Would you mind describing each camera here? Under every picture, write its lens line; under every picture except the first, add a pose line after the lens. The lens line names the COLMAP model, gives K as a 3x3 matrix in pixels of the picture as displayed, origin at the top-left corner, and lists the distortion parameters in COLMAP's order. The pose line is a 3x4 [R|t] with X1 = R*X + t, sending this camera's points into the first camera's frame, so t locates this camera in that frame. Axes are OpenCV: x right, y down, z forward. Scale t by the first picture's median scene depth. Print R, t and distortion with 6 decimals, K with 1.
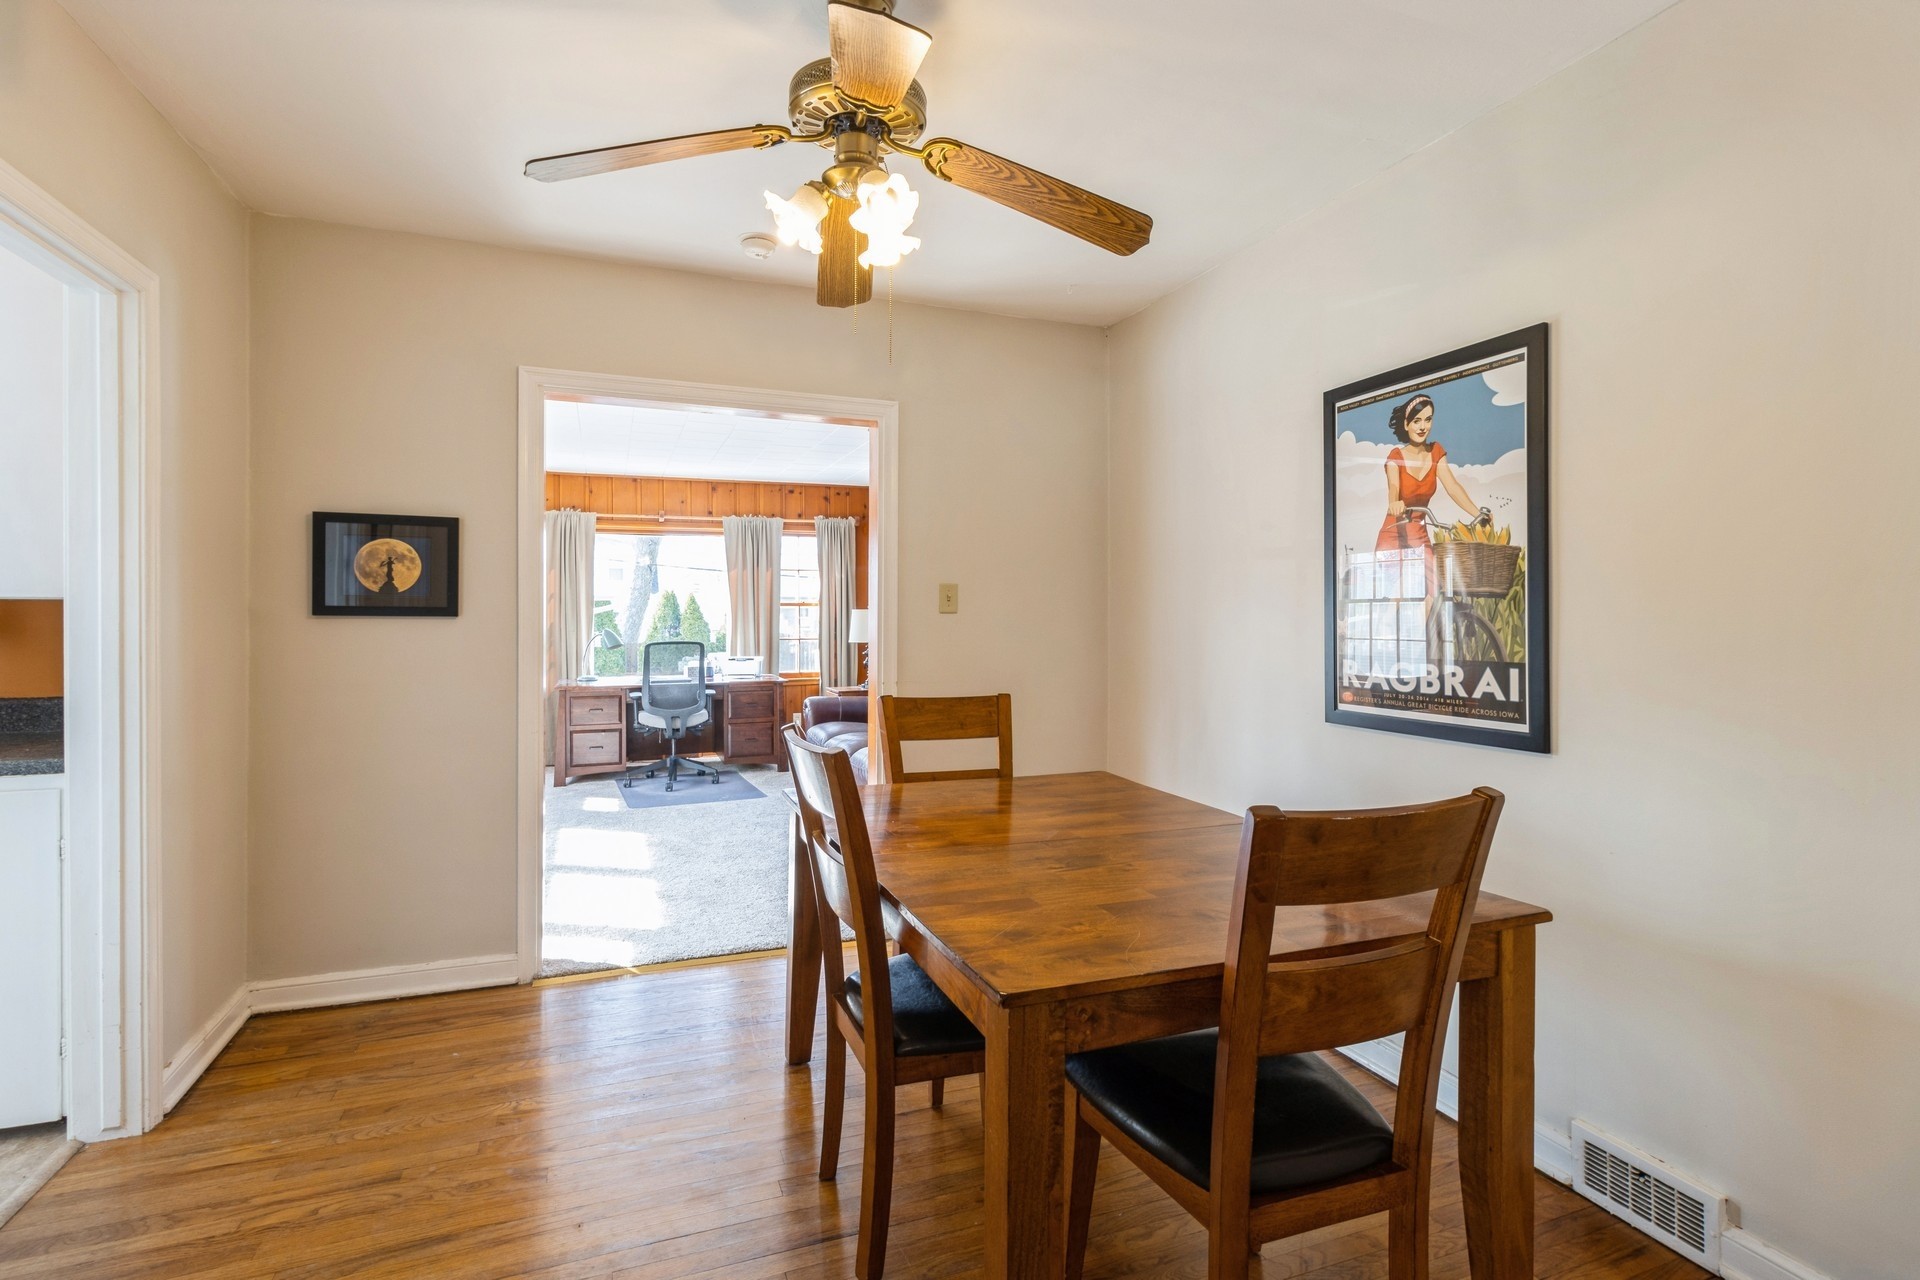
lens RADIAL K [[922.3, 0, 957.4], [0, 922.3, 621.6], [0, 0, 1]] dist [-0.000104, -0.000071]
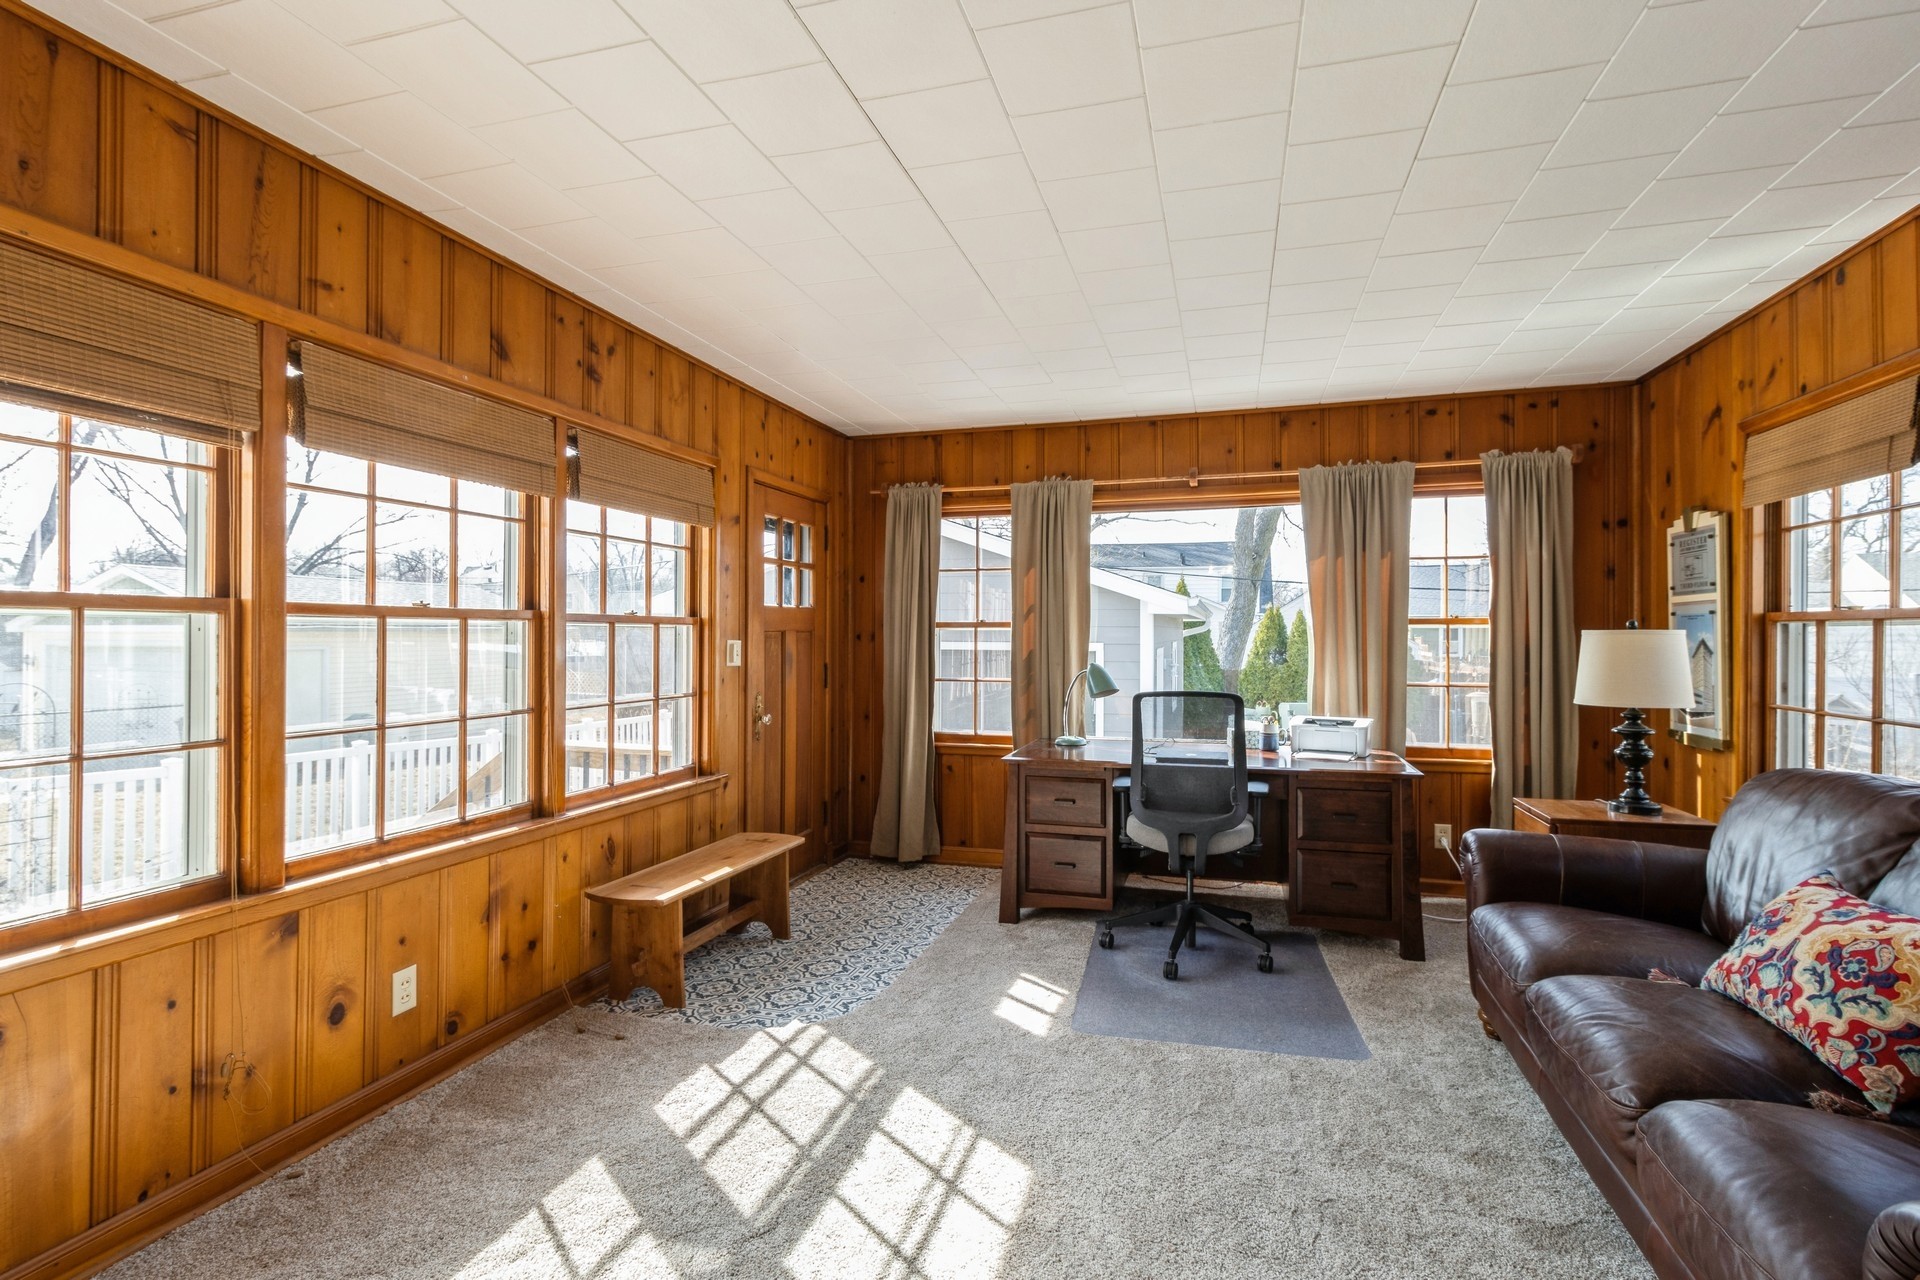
lens RADIAL K [[922.3, 0, 955.6], [0, 922.3, 632.7], [0, 0, 1]] dist [-0.000104, -0.000071]
pose [[0.791440, -0.001329, -0.611246, -0.084132], [-0.006433, 0.999924, -0.010503, -0.005312], [0.611214, 0.012245, 0.791371, 0.480500]]
